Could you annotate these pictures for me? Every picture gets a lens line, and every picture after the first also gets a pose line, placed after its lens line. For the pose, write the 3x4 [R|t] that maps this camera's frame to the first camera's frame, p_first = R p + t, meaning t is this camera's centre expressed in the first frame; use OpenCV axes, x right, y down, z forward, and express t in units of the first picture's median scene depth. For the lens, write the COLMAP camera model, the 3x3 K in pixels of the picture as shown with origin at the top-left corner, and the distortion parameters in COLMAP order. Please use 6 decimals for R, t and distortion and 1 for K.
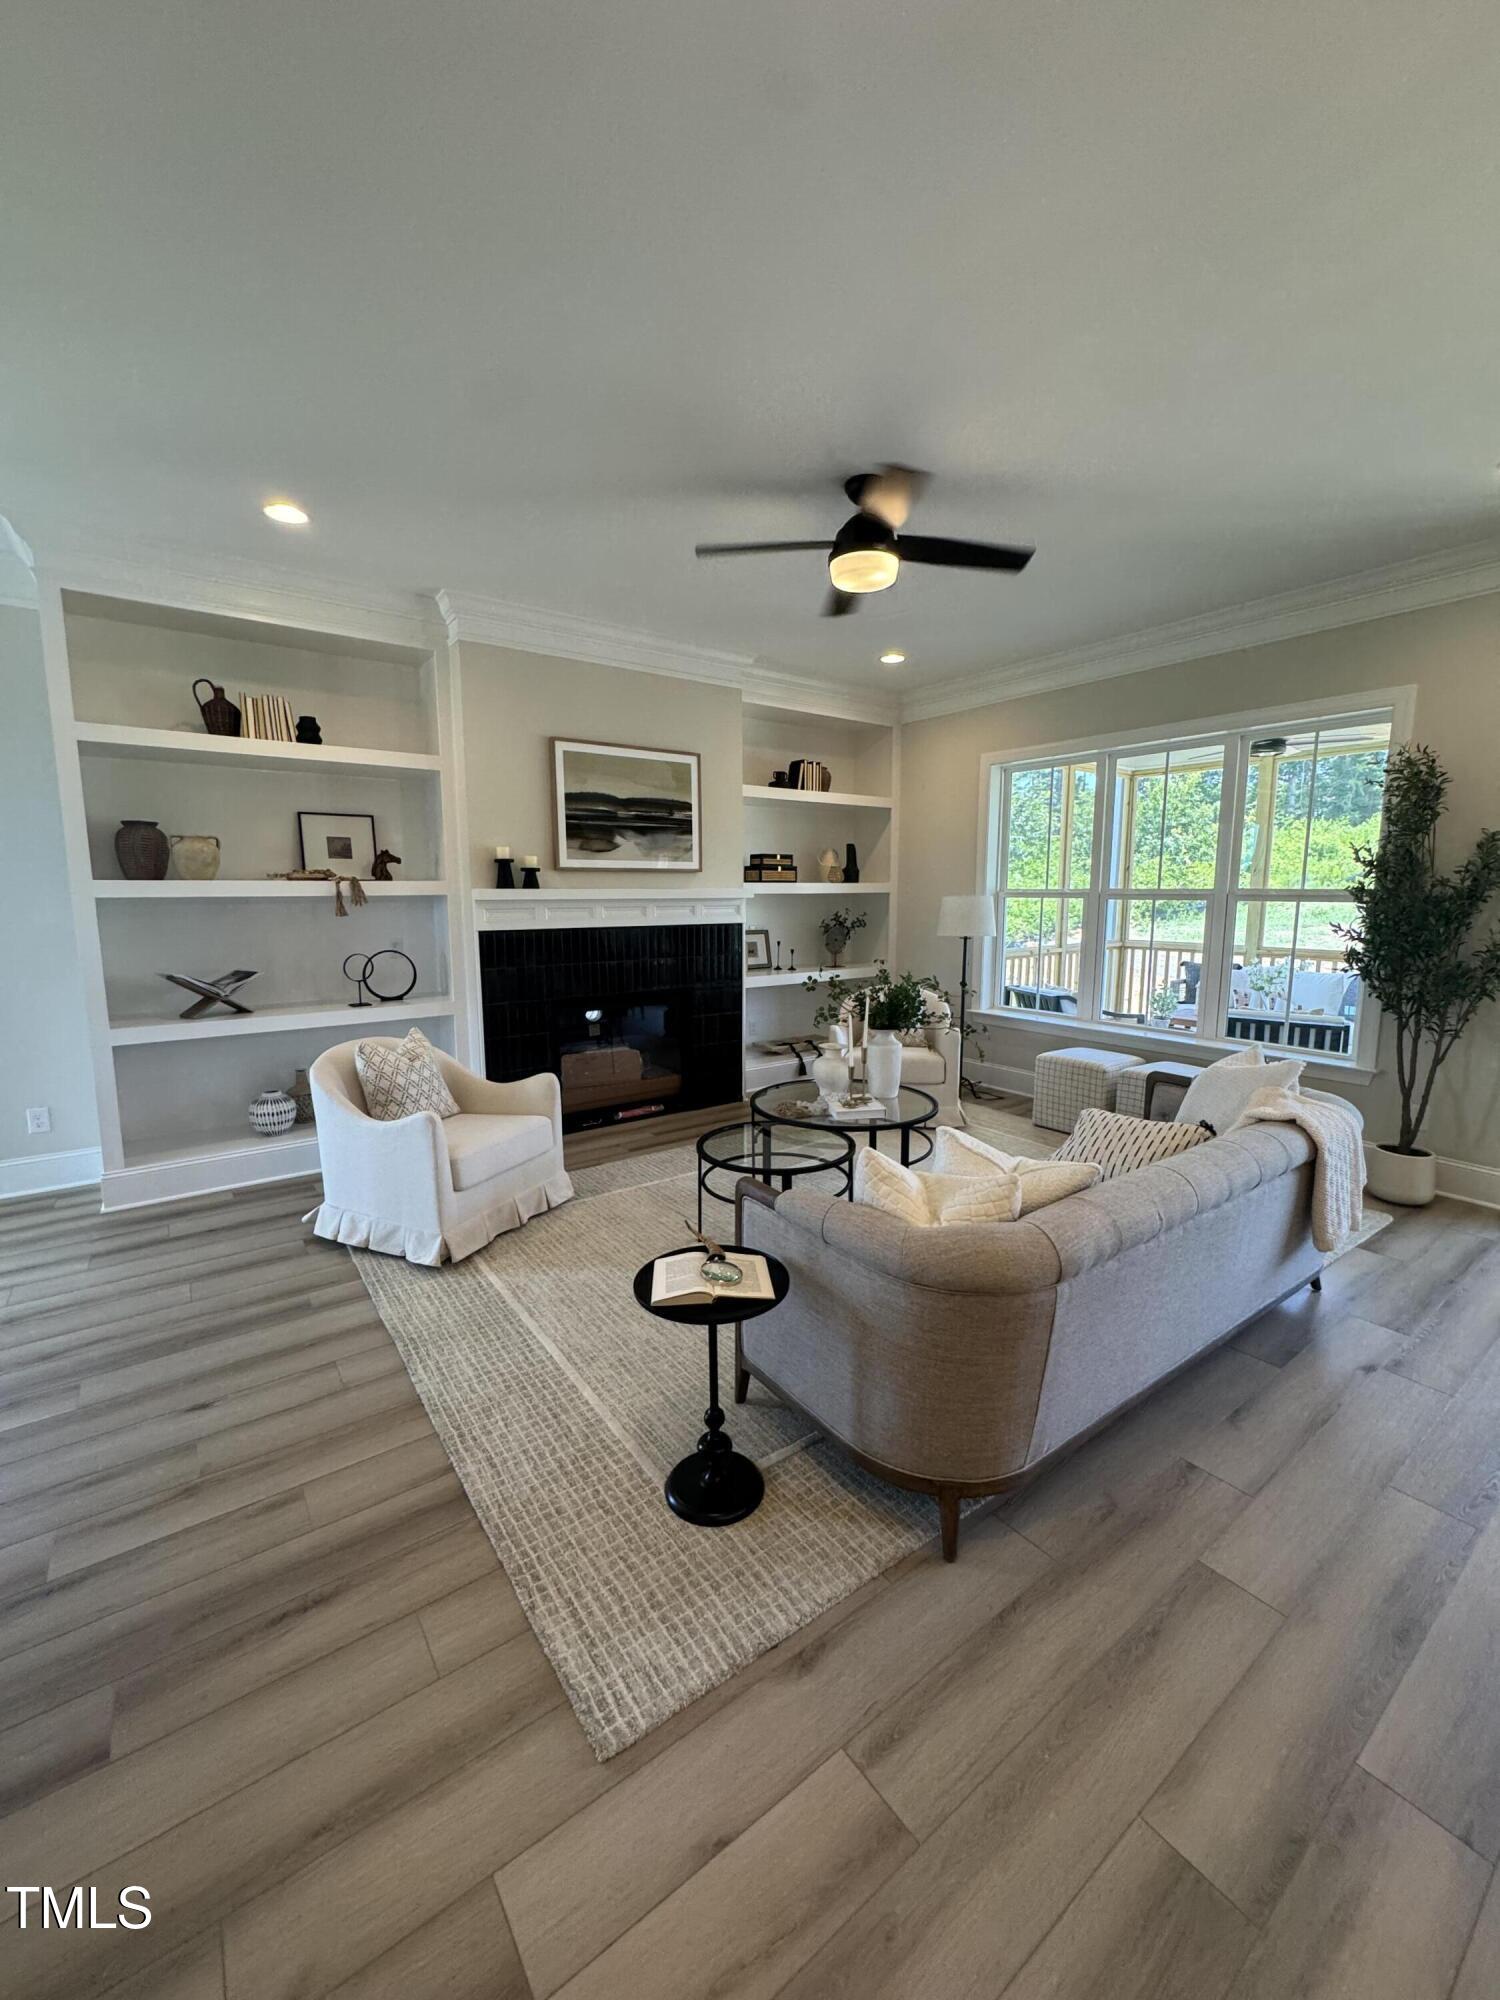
lens RADIAL K [[795.9, 0, 756.9], [0, 795.9, 998.6], [0, 0, 1]] dist [-0.009374, 0.001130]
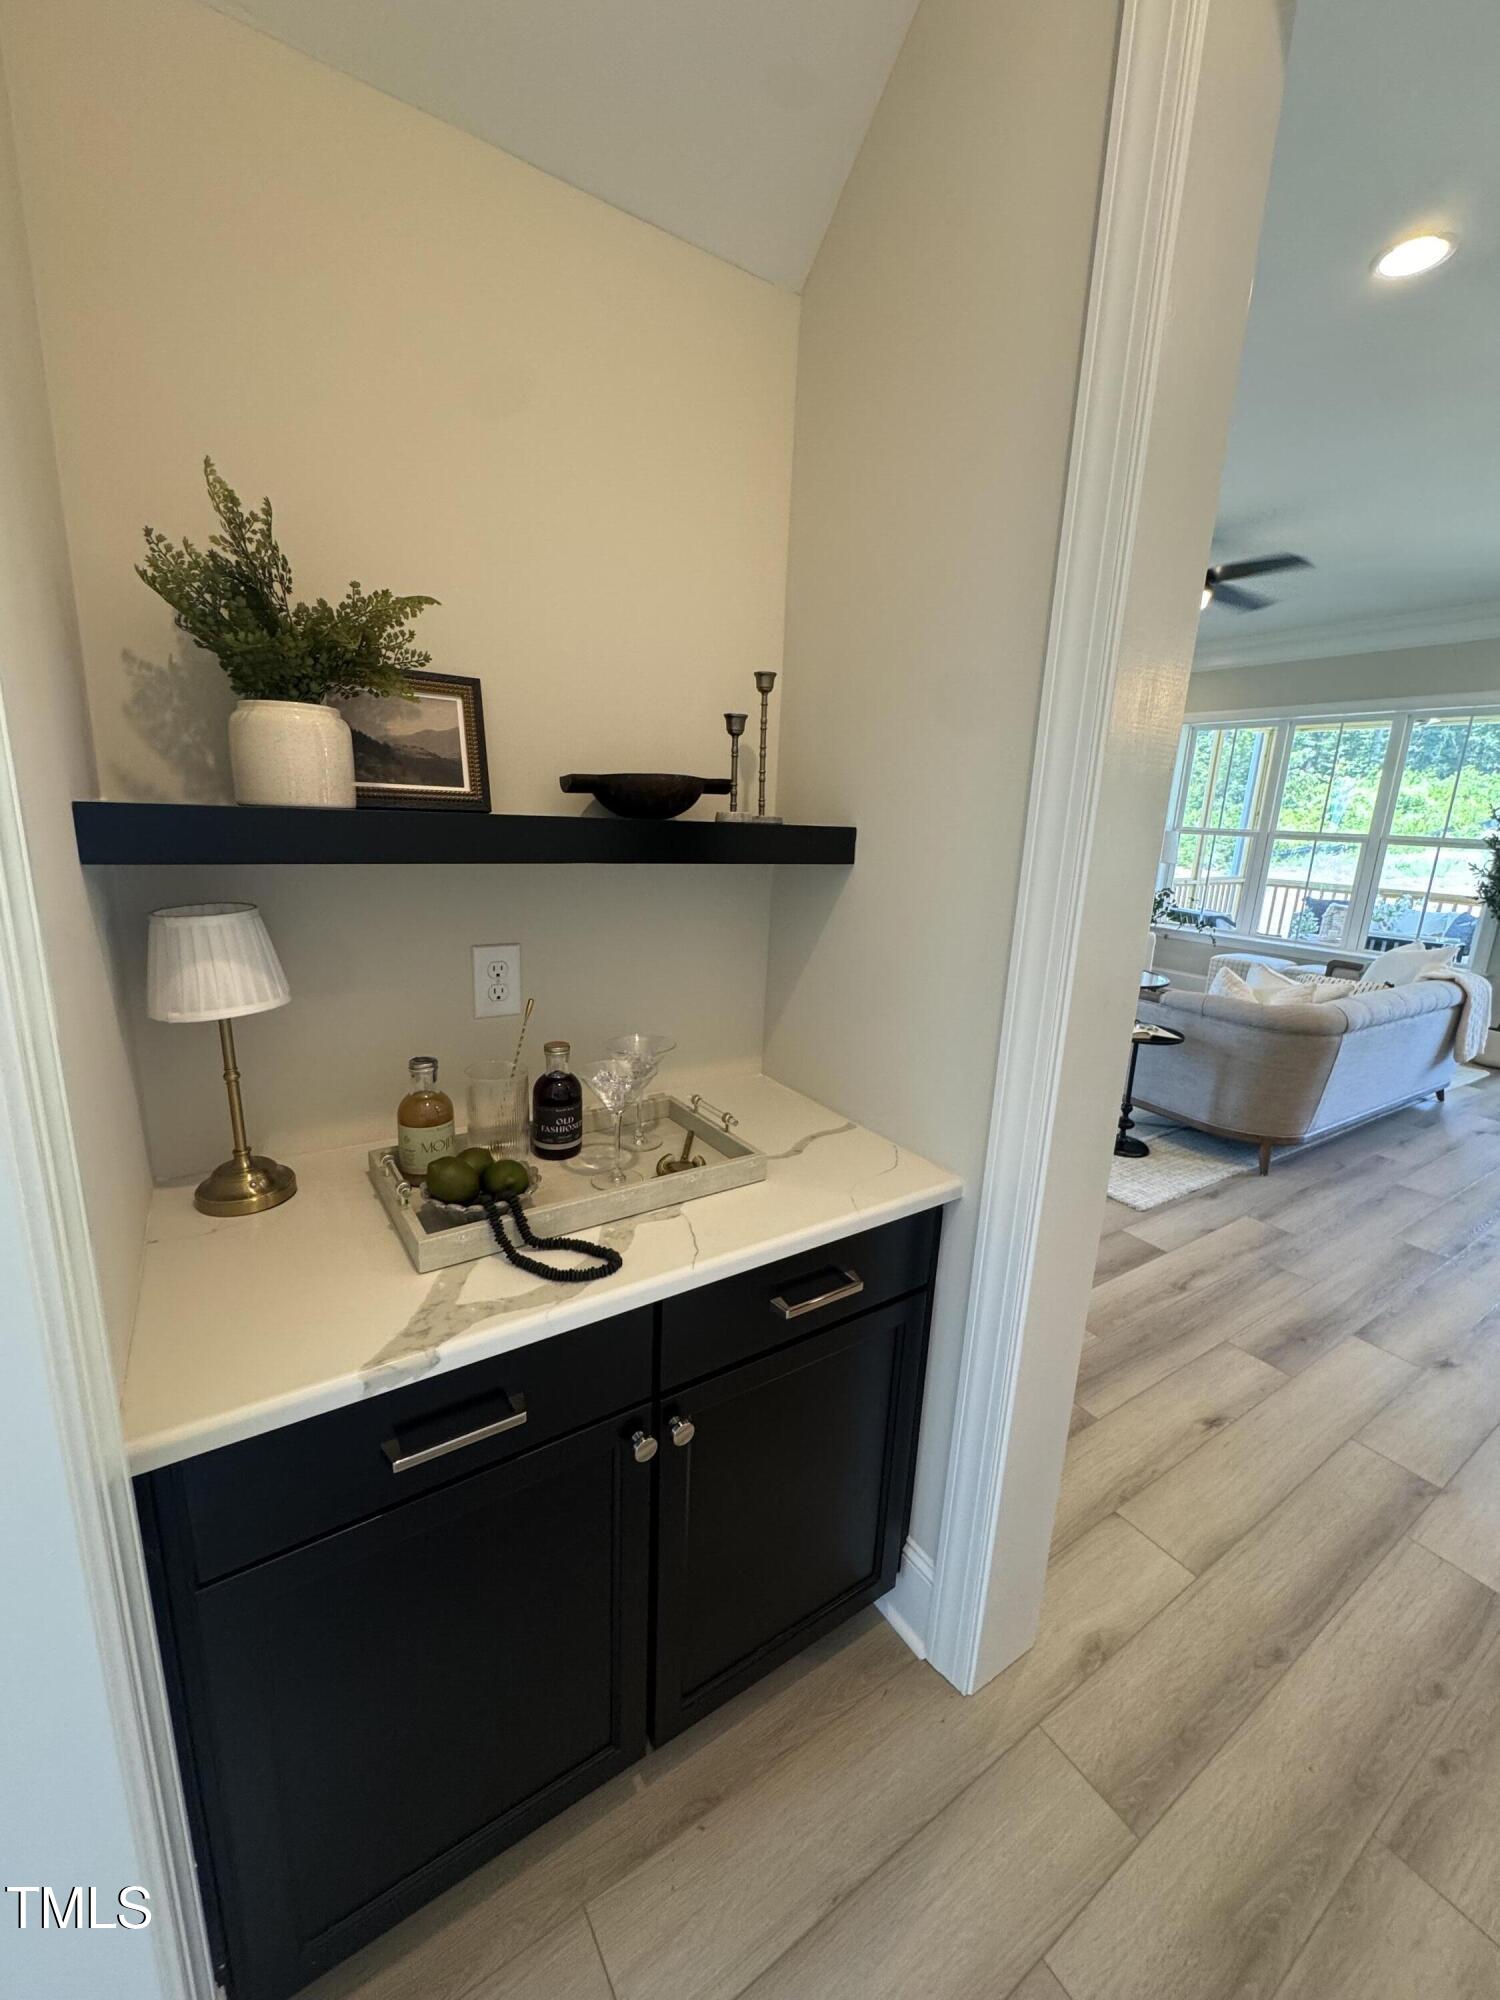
lens RADIAL K [[795.9, 0, 745.6], [0, 795.9, 996.1], [0, 0, 1]] dist [-0.009374, 0.001130]
pose [[0.997245, 0.055810, -0.048857, -0.709729], [-0.051309, 0.994710, 0.088986, 0.121543], [0.053565, -0.086234, 0.994834, -0.716565]]
